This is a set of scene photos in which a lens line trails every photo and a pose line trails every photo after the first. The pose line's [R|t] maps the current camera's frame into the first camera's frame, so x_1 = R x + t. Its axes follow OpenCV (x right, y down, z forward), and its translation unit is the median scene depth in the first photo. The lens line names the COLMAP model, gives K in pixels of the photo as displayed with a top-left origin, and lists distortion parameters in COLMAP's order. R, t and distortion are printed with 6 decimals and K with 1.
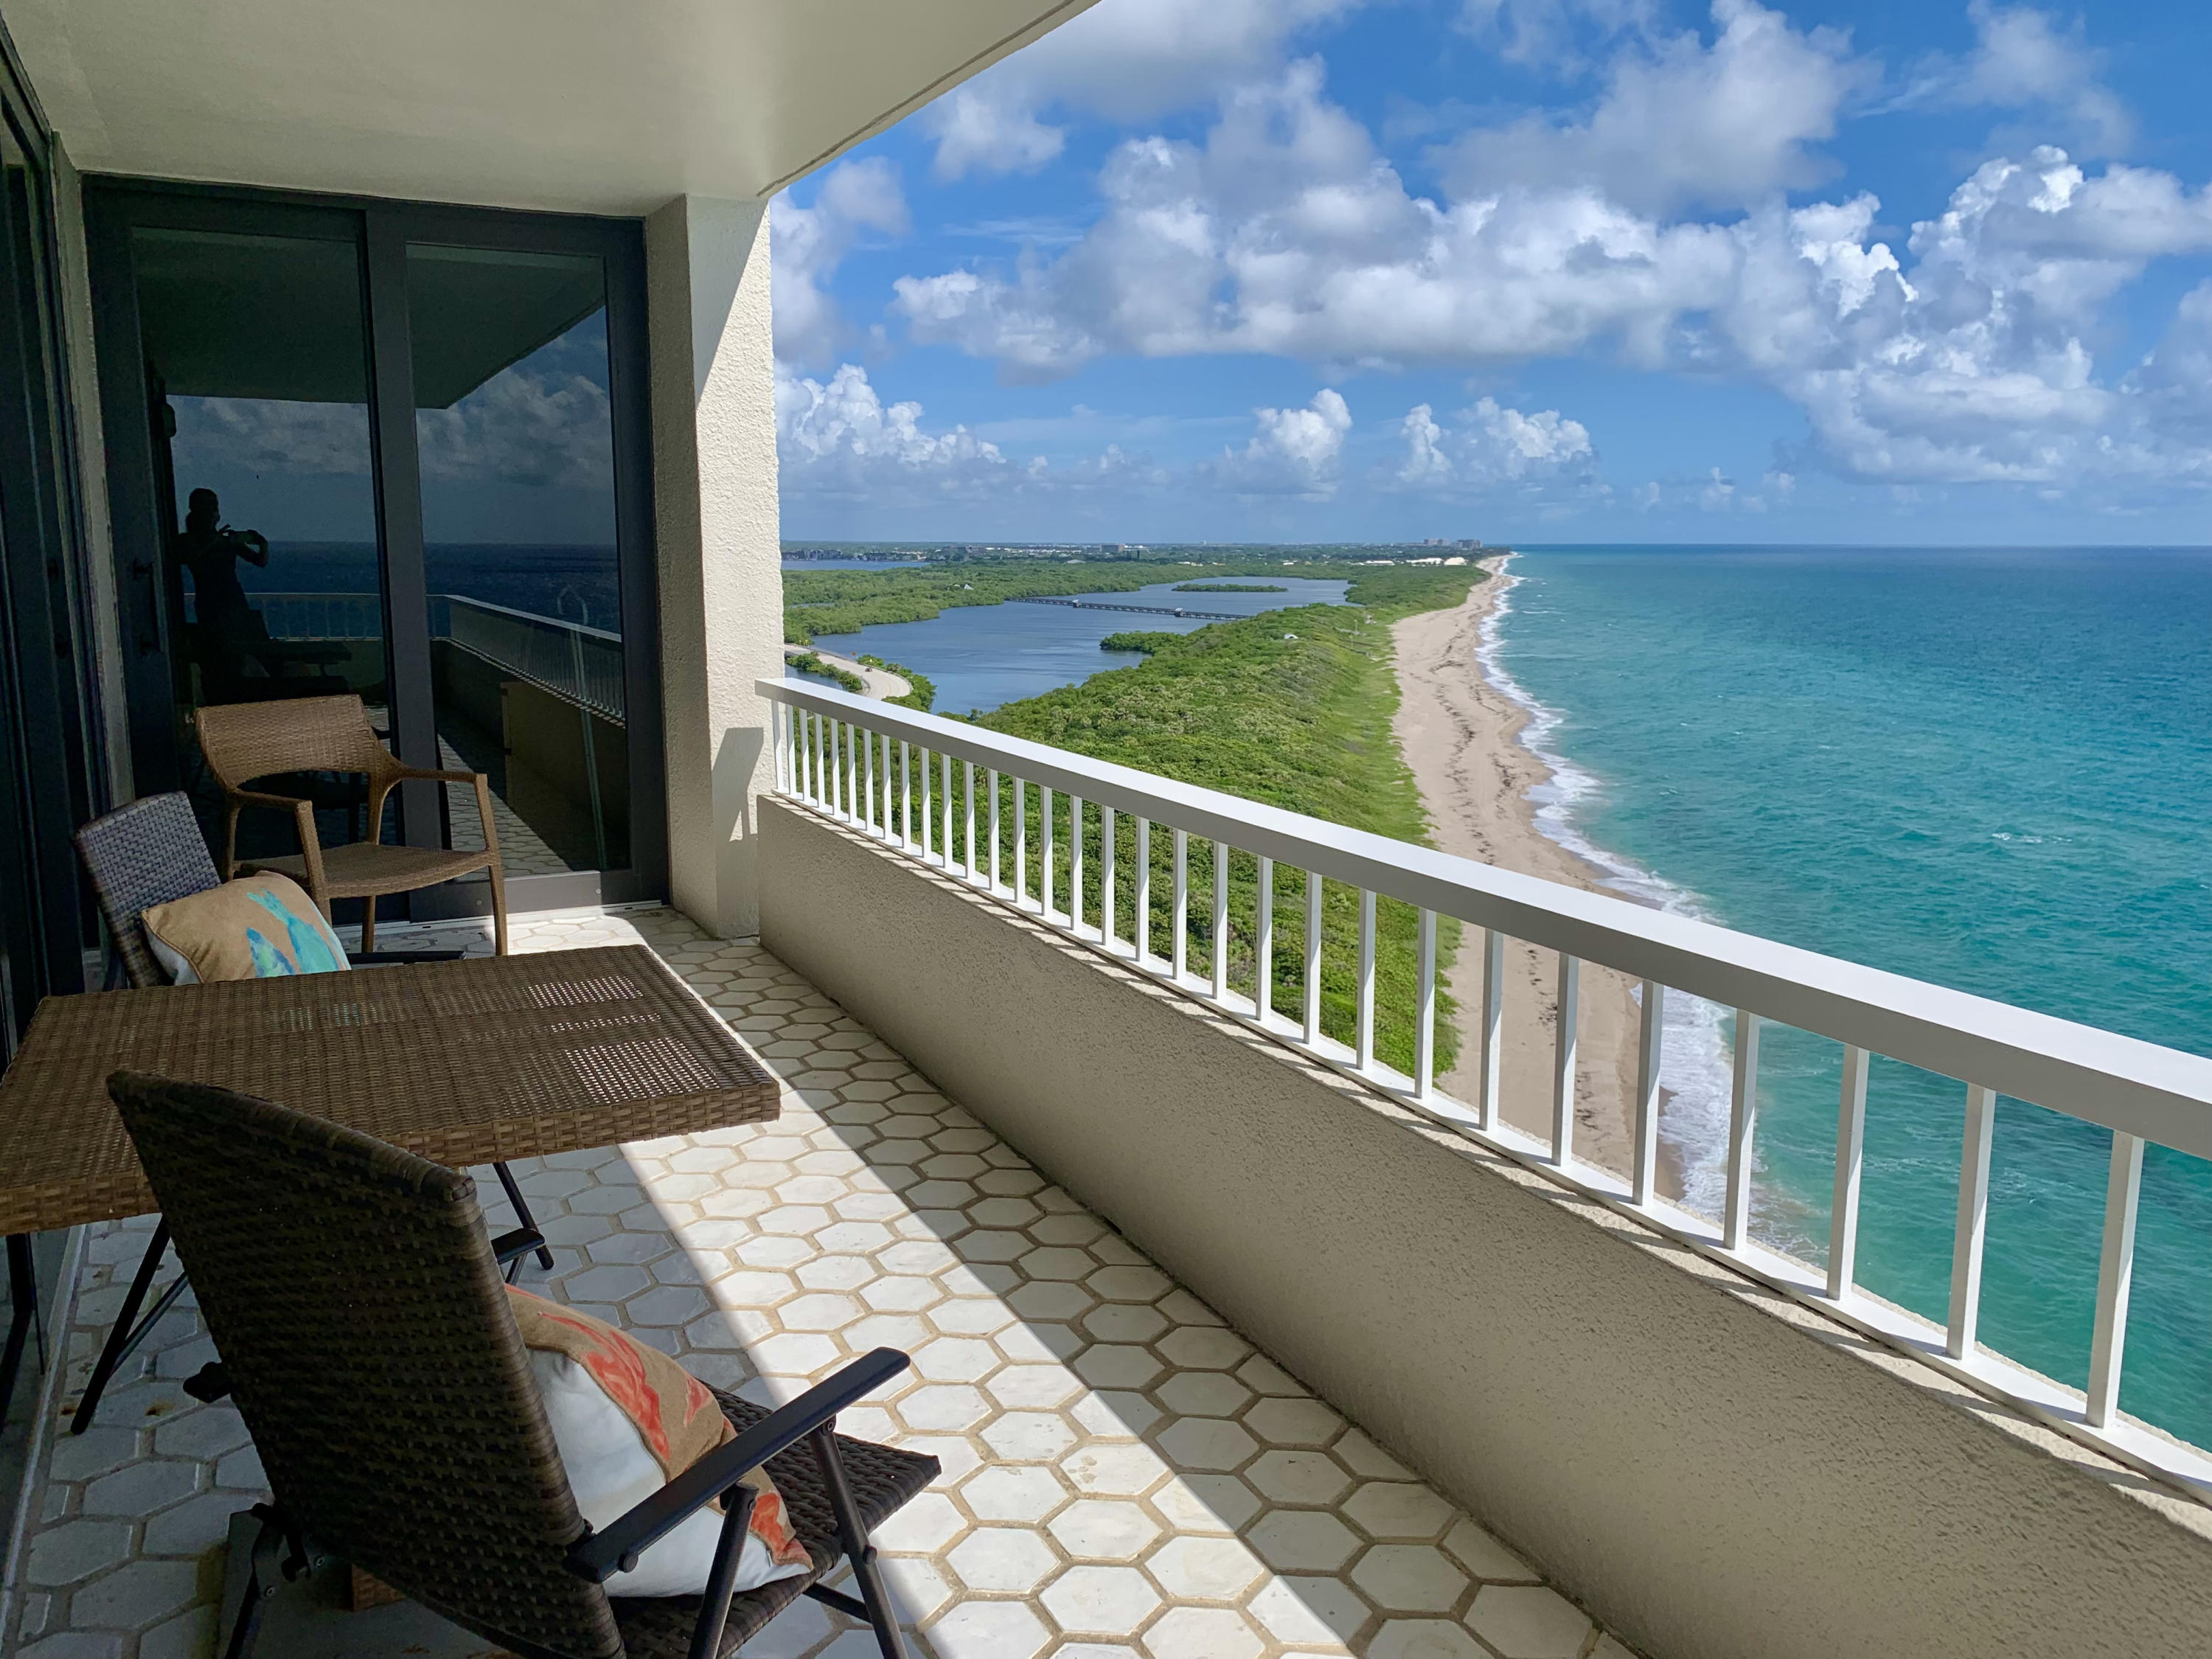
lens RADIAL K [[1688.3, 0, 1111.6], [0, 1688.3, 832.6], [0, 0, 1]] dist [0.015213, -0.020026]
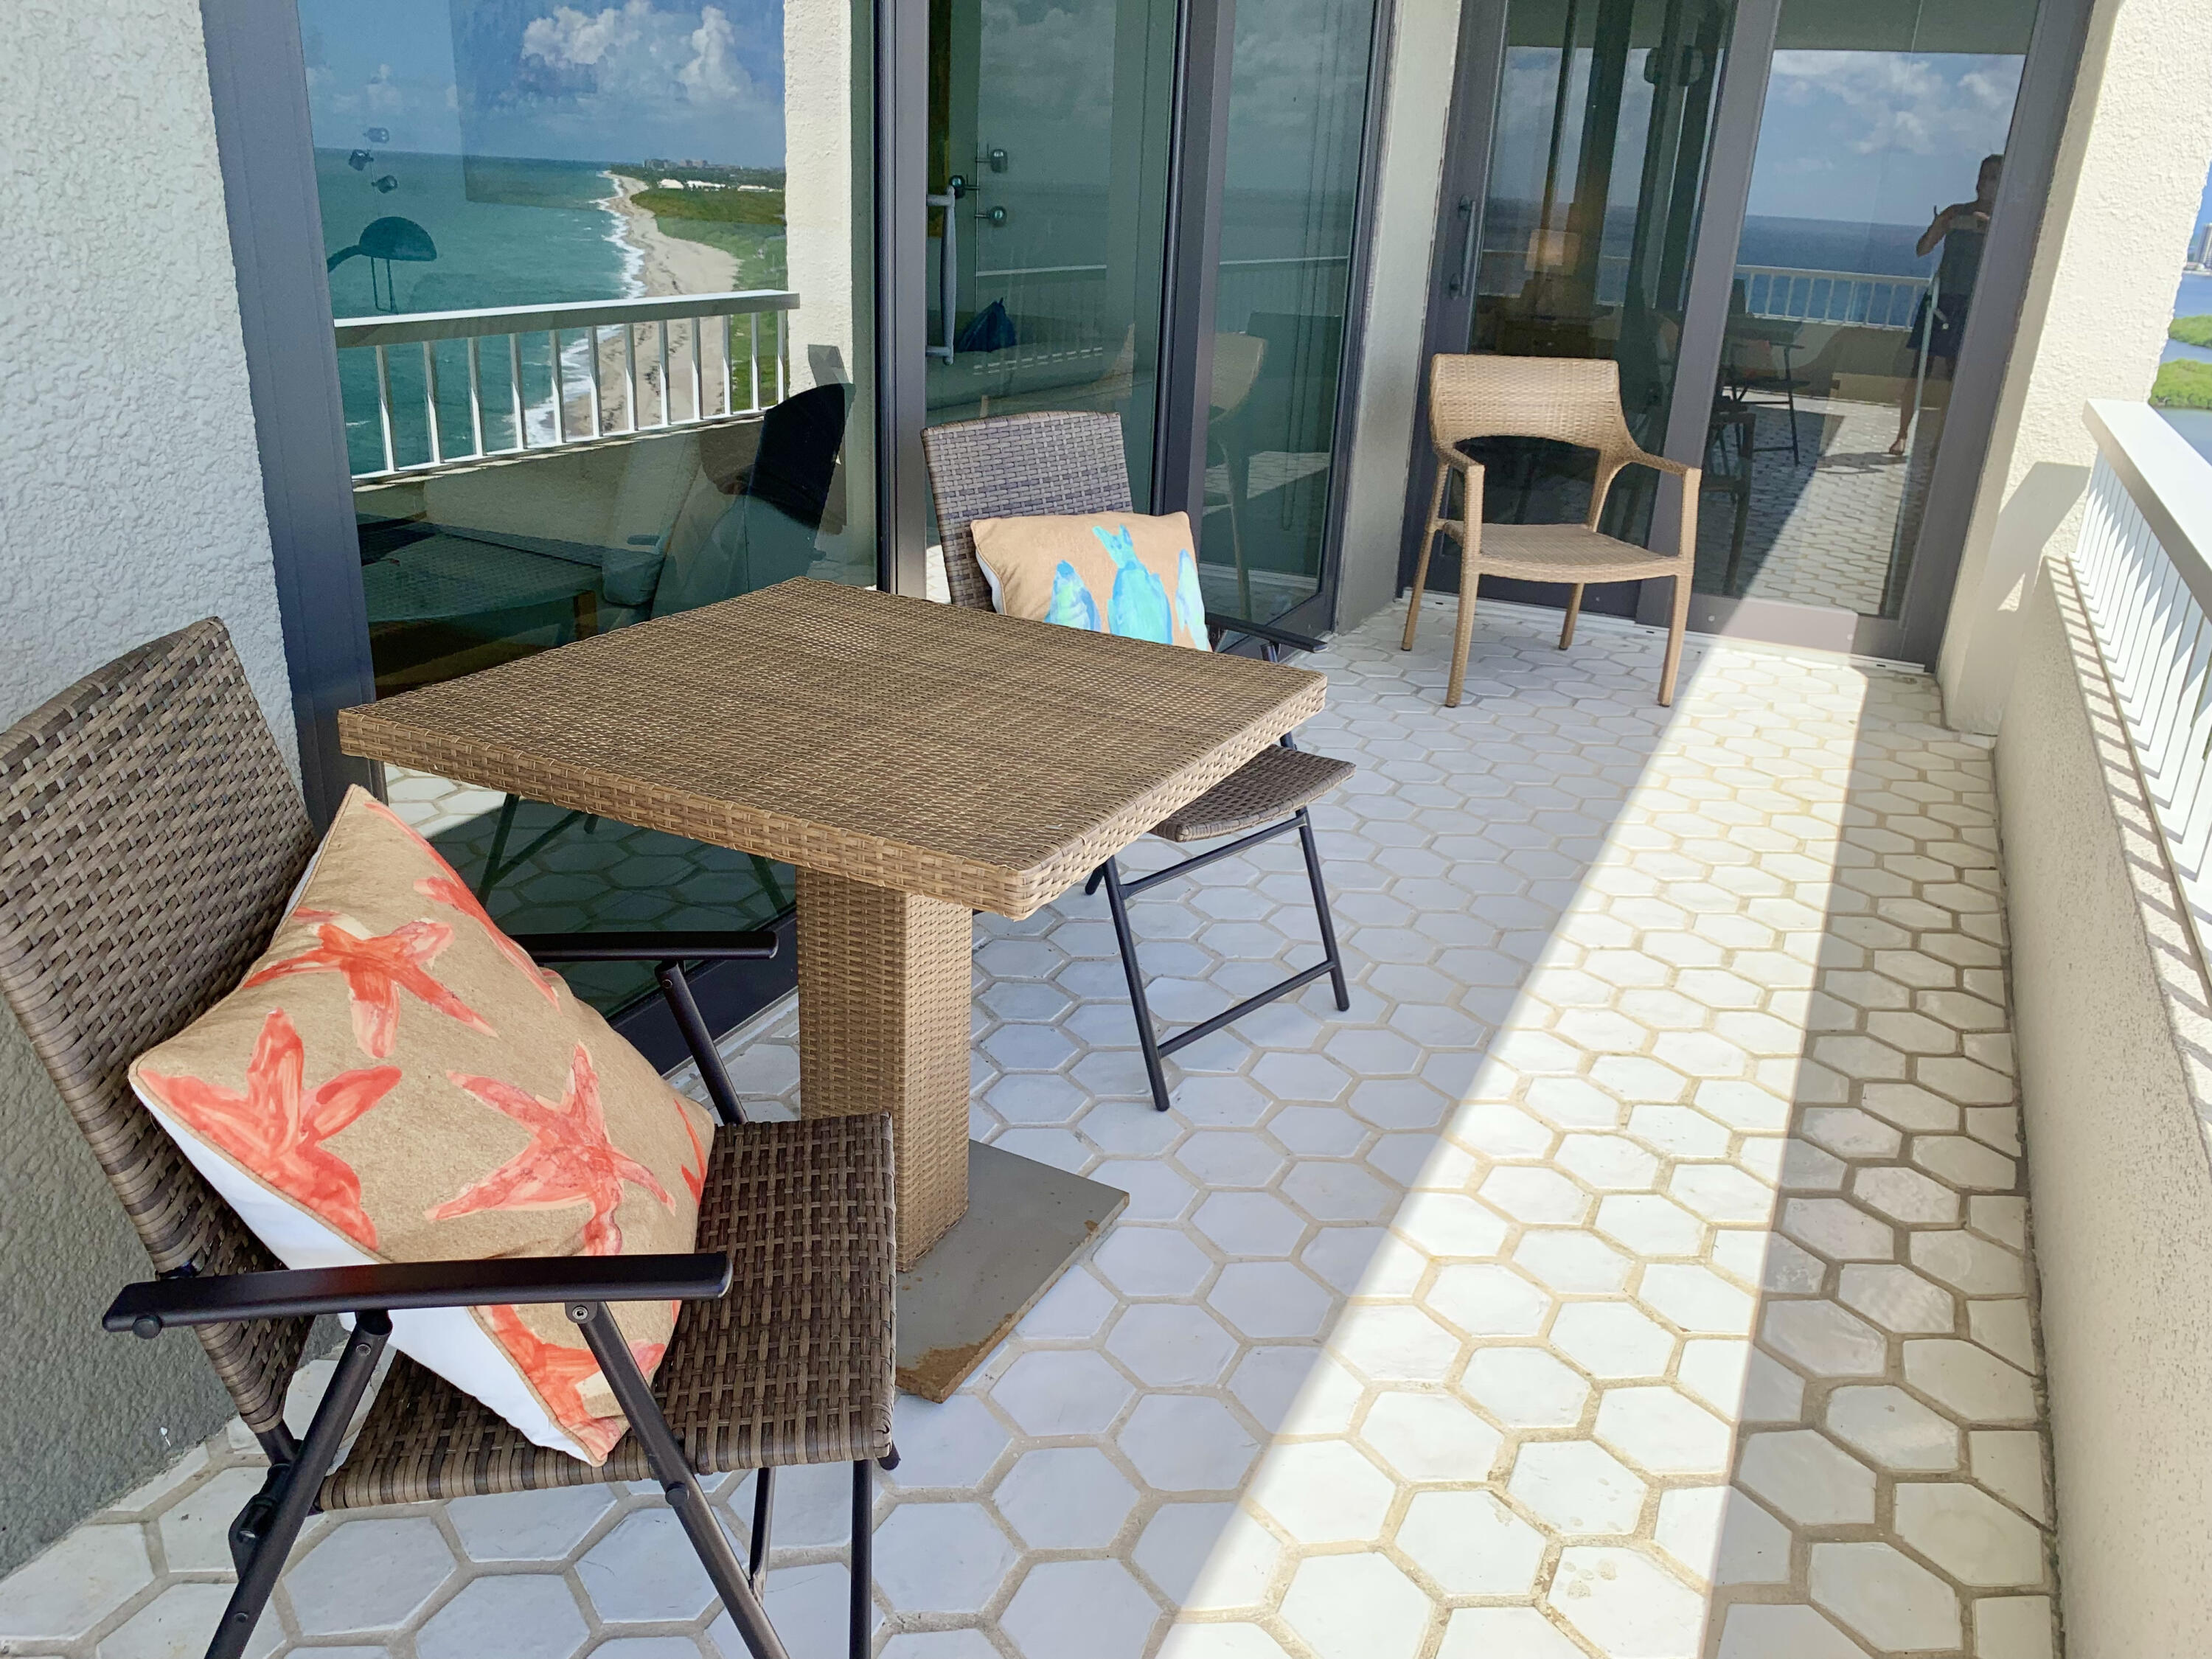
lens RADIAL K [[1688.3, 0, 1111.6], [0, 1688.3, 832.6], [0, 0, 1]] dist [0.015213, -0.020026]
pose [[0.614216, 0.314769, -0.723643, 0.201682], [-0.183101, 0.948824, 0.257306, -0.039508], [0.767602, -0.025542, 0.640417, 0.313814]]
